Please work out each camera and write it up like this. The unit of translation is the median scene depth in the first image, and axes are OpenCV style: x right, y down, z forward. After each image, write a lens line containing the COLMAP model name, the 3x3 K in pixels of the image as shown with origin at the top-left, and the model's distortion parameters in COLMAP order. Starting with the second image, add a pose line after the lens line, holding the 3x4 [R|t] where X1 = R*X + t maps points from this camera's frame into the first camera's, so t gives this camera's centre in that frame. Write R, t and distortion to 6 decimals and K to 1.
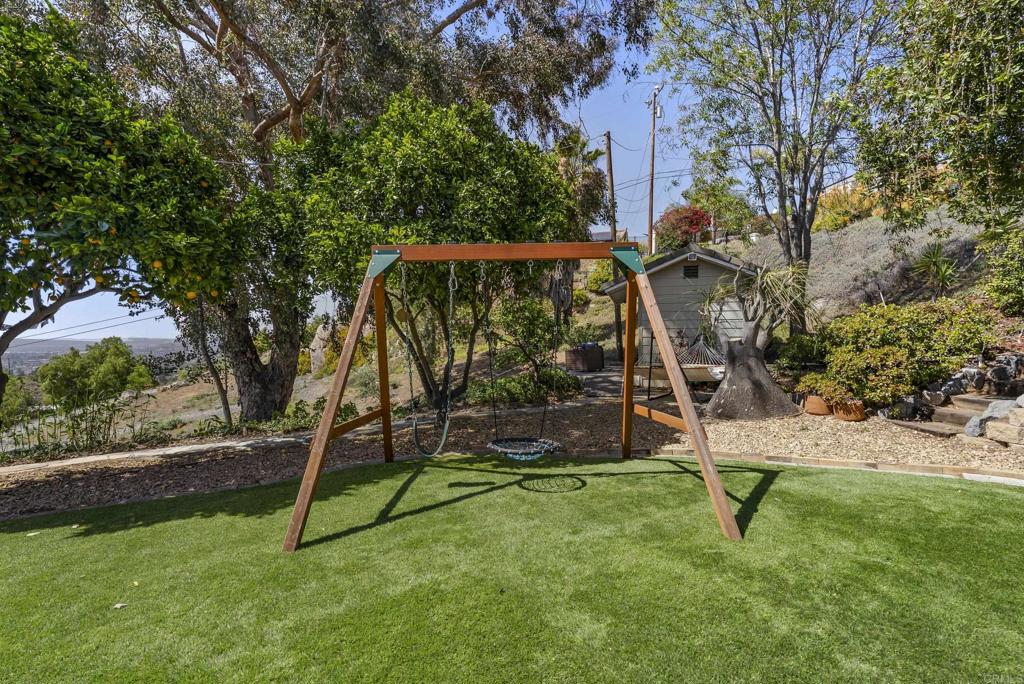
lens RADIAL K [[463.2, 0, 515.1], [0, 463.2, 337.9], [0, 0, 1]] dist [-0.008489, 0.000817]
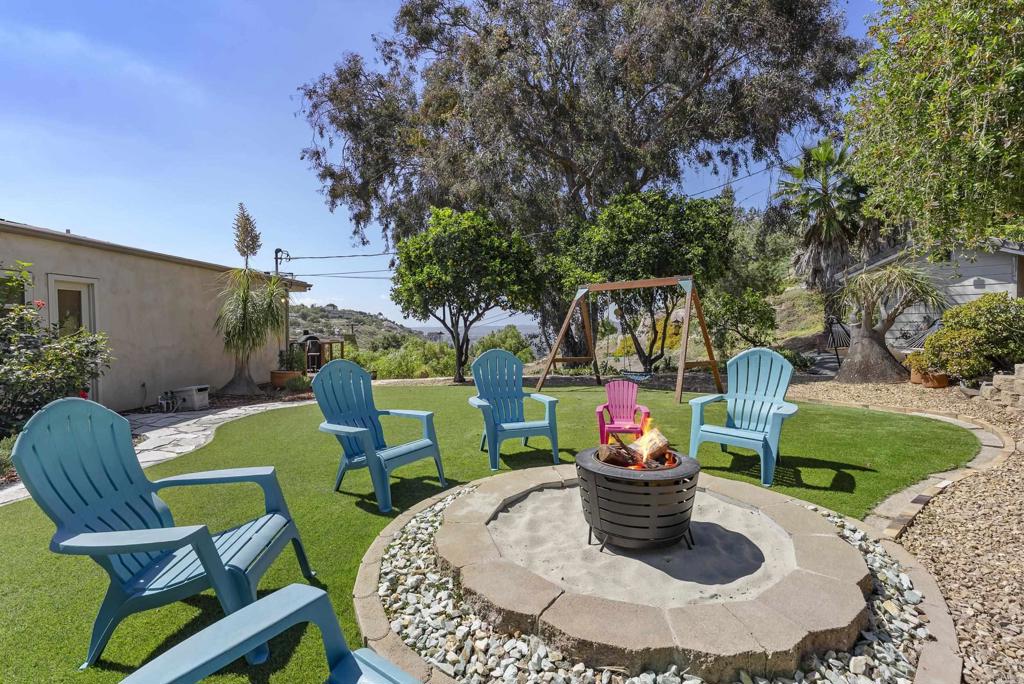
lens RADIAL K [[463.2, 0, 515.1], [0, 463.2, 337.9], [0, 0, 1]] dist [-0.008489, 0.000817]
pose [[0.758772, 0.013008, -0.651226, 0.862845], [0.006347, 0.999605, 0.027362, 0.001096], [0.651325, -0.024895, 0.758390, -0.885757]]
